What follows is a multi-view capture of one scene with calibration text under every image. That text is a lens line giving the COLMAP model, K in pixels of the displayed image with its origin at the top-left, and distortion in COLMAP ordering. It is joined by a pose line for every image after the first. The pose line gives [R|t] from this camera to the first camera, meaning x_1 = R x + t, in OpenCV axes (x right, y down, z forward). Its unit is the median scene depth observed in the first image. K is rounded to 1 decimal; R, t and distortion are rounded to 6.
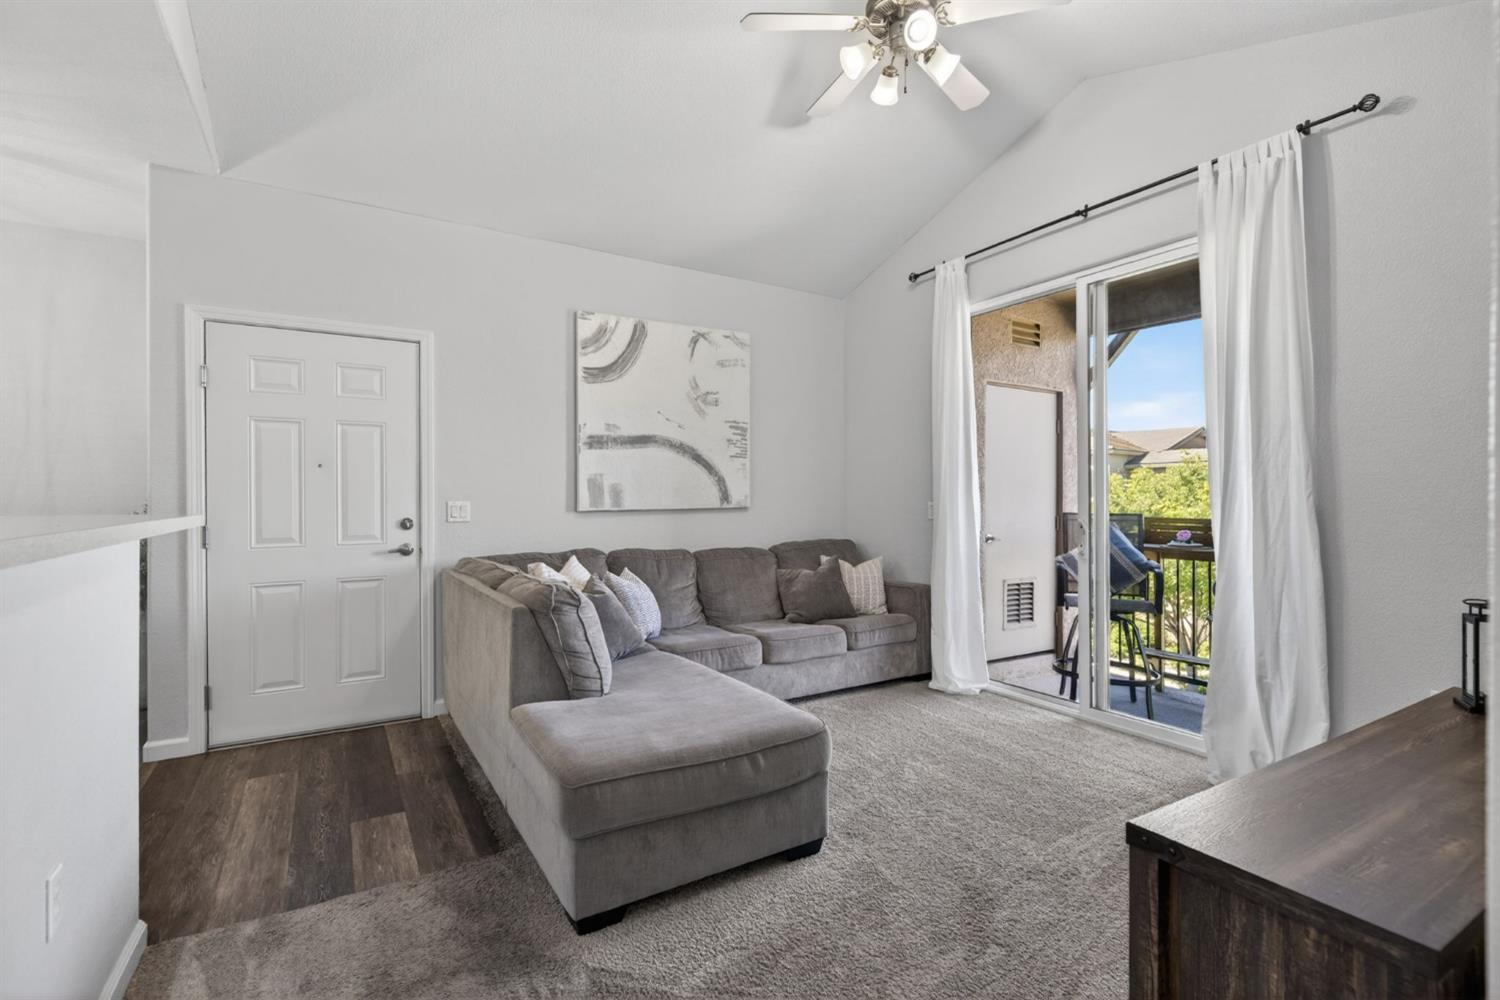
lens RADIAL K [[678.8, 0, 752.3], [0, 678.8, 500.5], [0, 0, 1]] dist [0.000667, -0.001117]
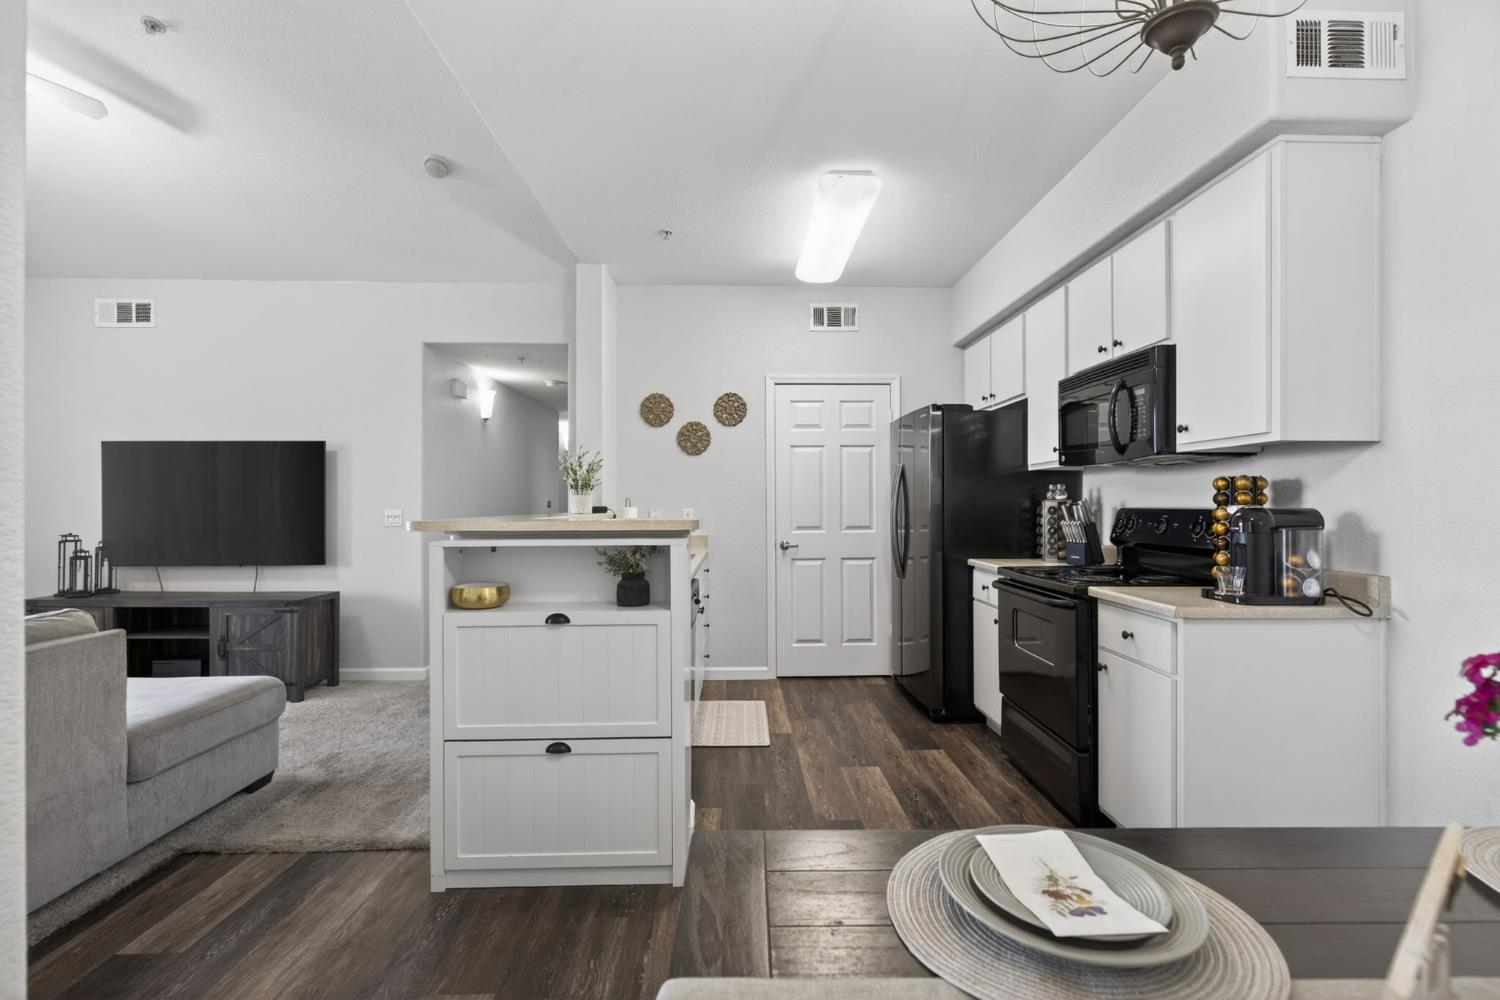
lens RADIAL K [[671.5, 0, 753.5], [0, 671.5, 498.1], [0, 0, 1]] dist [-0.004187, 0.000340]
pose [[-0.861208, 0.003529, 0.508240, -1.030263], [0.002003, 0.999992, -0.003550, -0.008707], [-0.508248, -0.002039, -0.861208, 0.903827]]
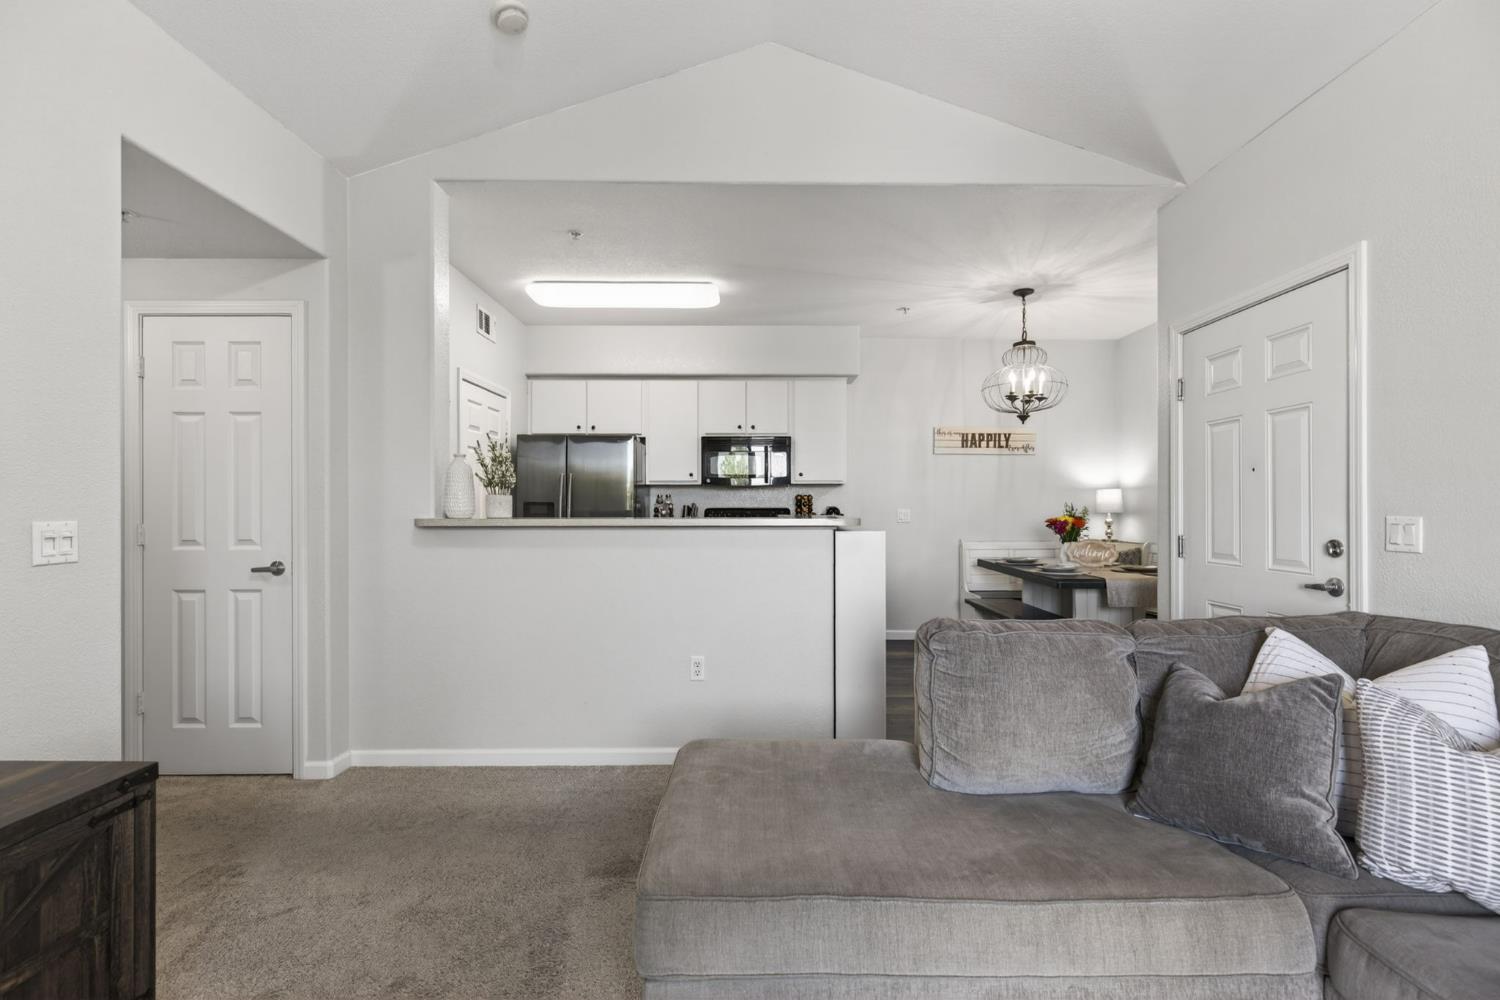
lens RADIAL K [[676.3, 0, 756.3], [0, 676.3, 506.8], [0, 0, 1]] dist [-0.001308, -0.000309]
pose [[-0.523371, 0.000956, -0.852104, 0.349046], [-0.002667, 0.999993, 0.002760, -0.006232], [0.852101, 0.003717, -0.523365, 0.866164]]
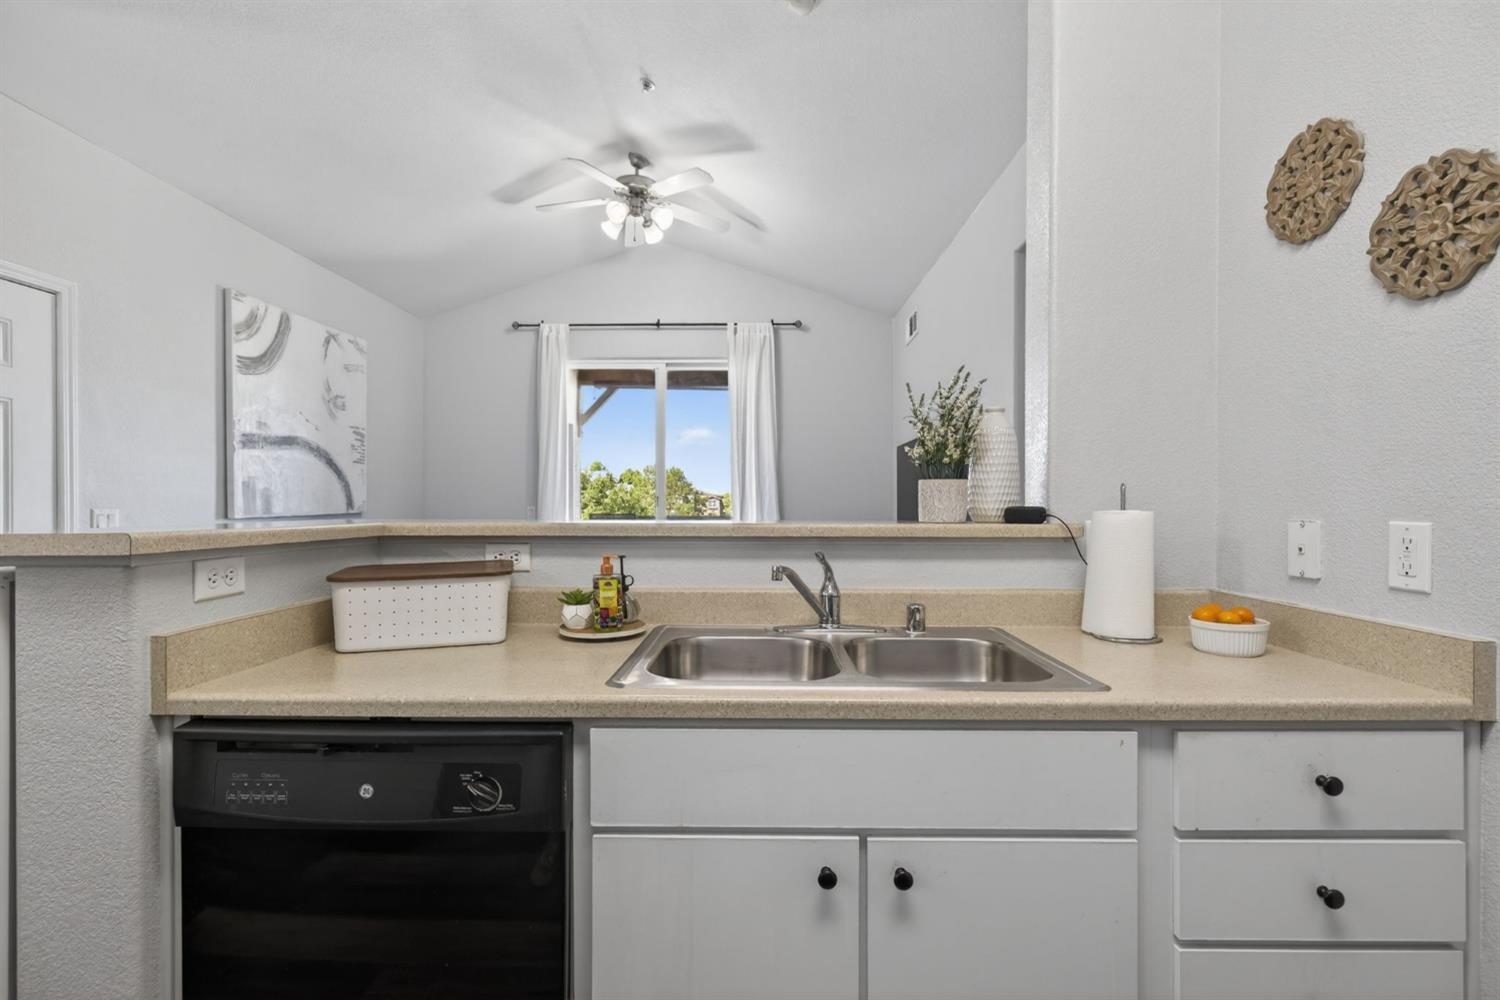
lens RADIAL K [[676.3, 0, 756.3], [0, 676.3, 506.8], [0, 0, 1]] dist [-0.001308, -0.000309]
pose [[0.534607, -0.005758, 0.845081, -0.713368], [0.003058, 0.999983, 0.004879, -0.002310], [-0.845095, -0.000024, 0.534616, -0.039881]]
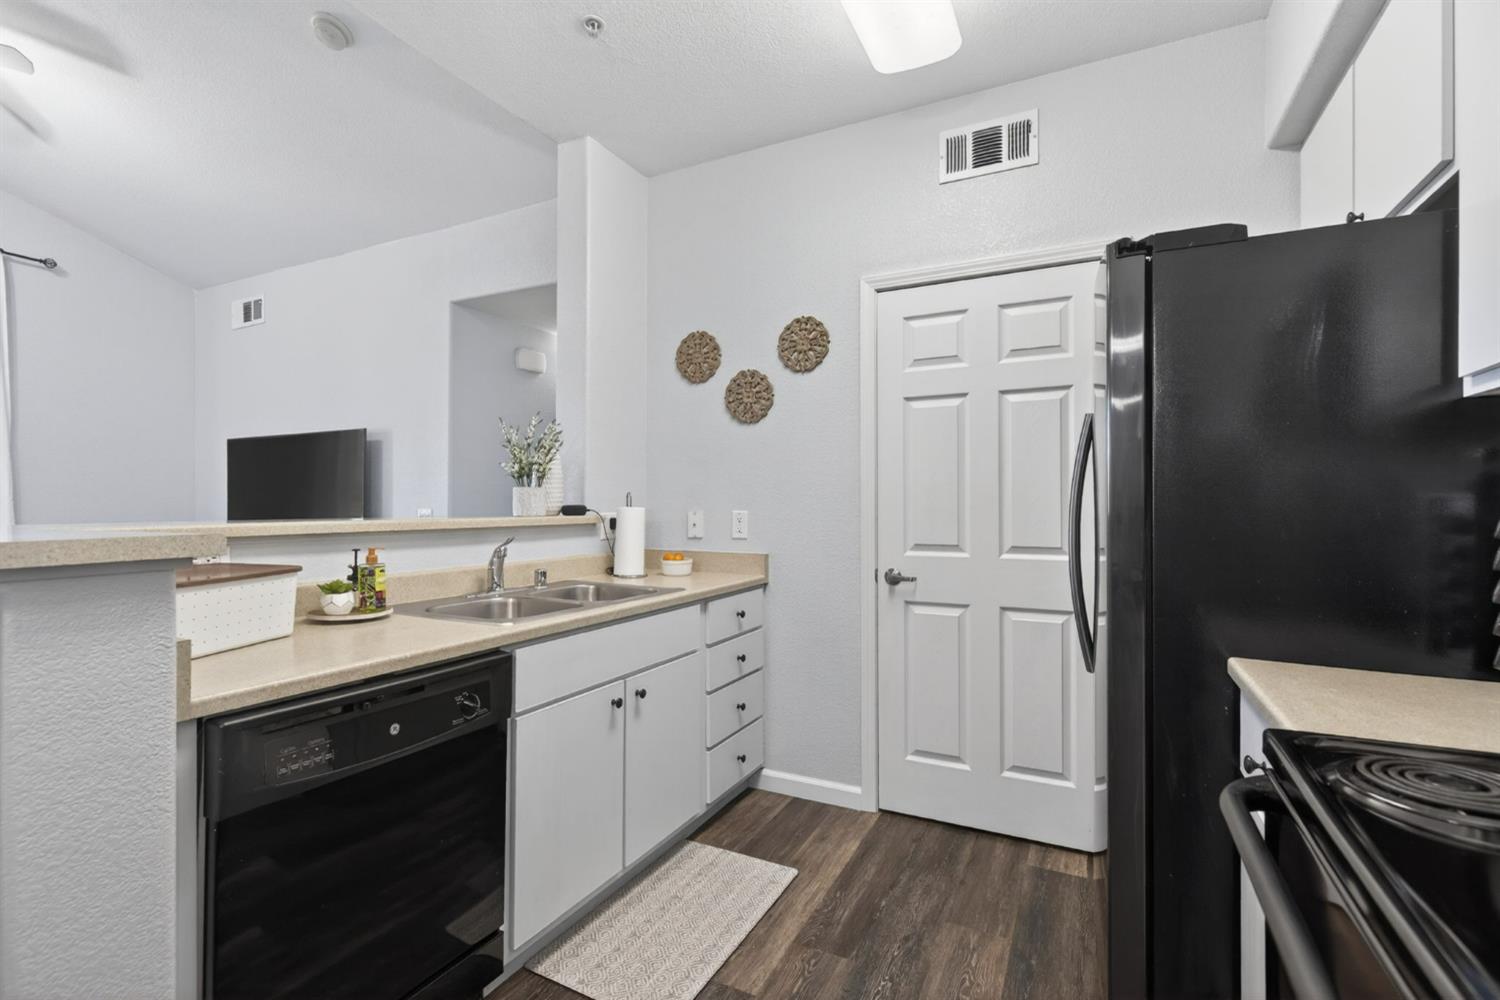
lens RADIAL K [[678.8, 0, 752.3], [0, 678.8, 500.5], [0, 0, 1]] dist [0.000667, -0.001117]
pose [[-0.518152, 0.000583, 0.855288, -0.972714], [0.000511, 1.000000, -0.000372, -0.004621], [-0.855288, 0.000245, -0.518152, 0.274537]]
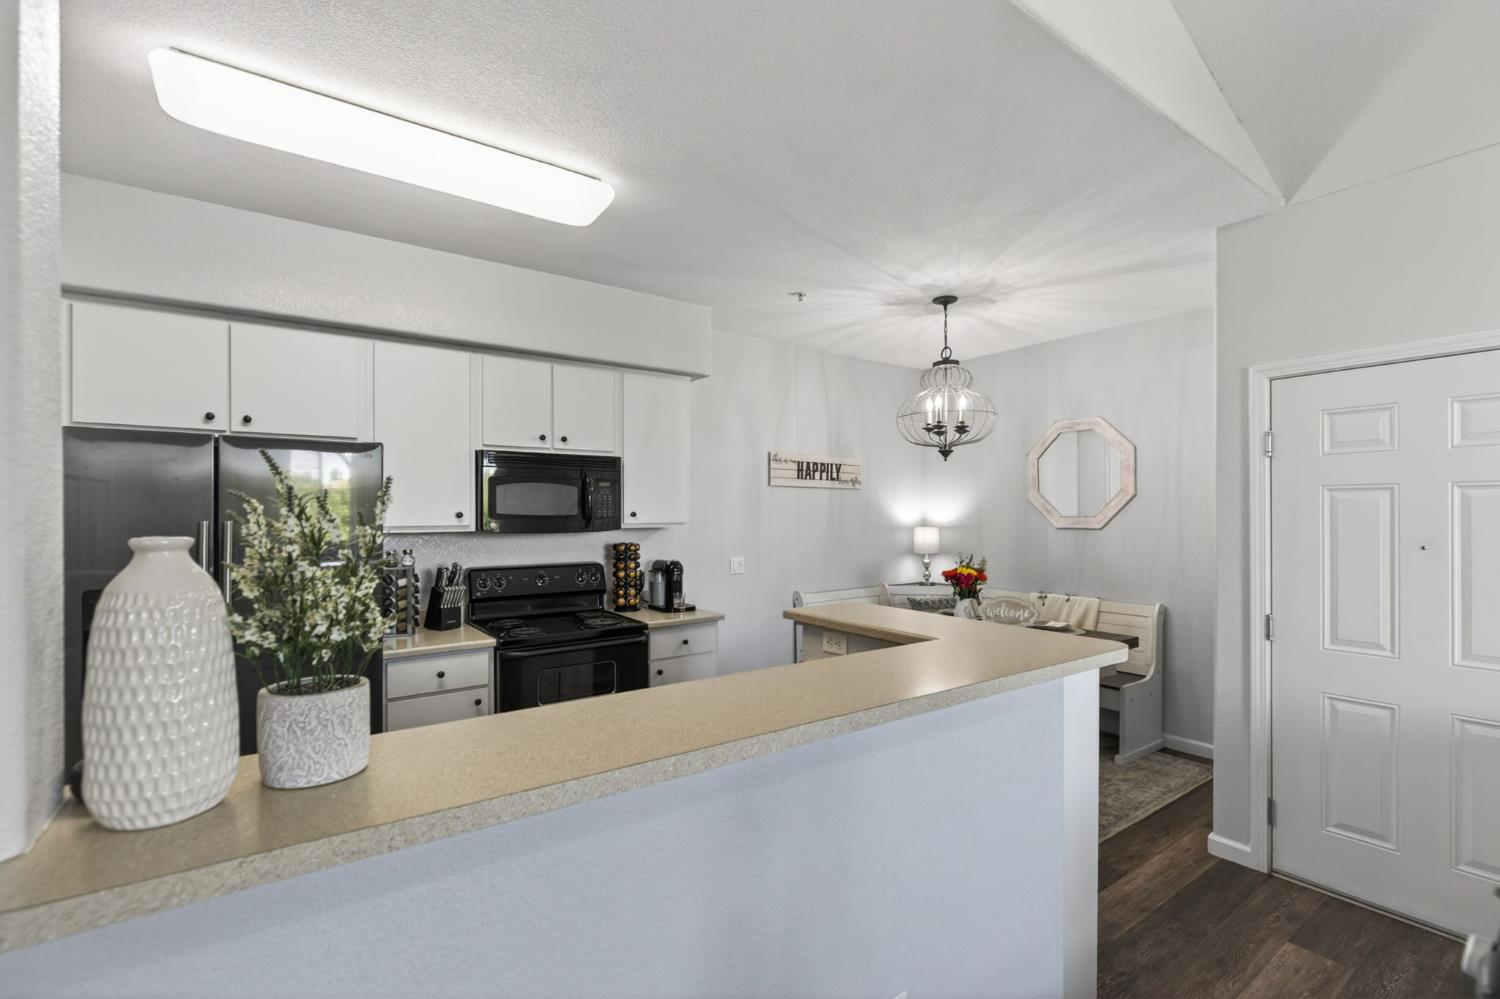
lens RADIAL K [[674.9, 0, 753.8], [0, 674.9, 513.8], [0, 0, 1]] dist [-0.004200, -0.000225]
pose [[0.067167, 0.002229, -0.997739, 0.012673], [-0.002425, 0.999995, 0.002071, -0.081409], [0.997739, 0.002280, 0.067172, 0.244398]]
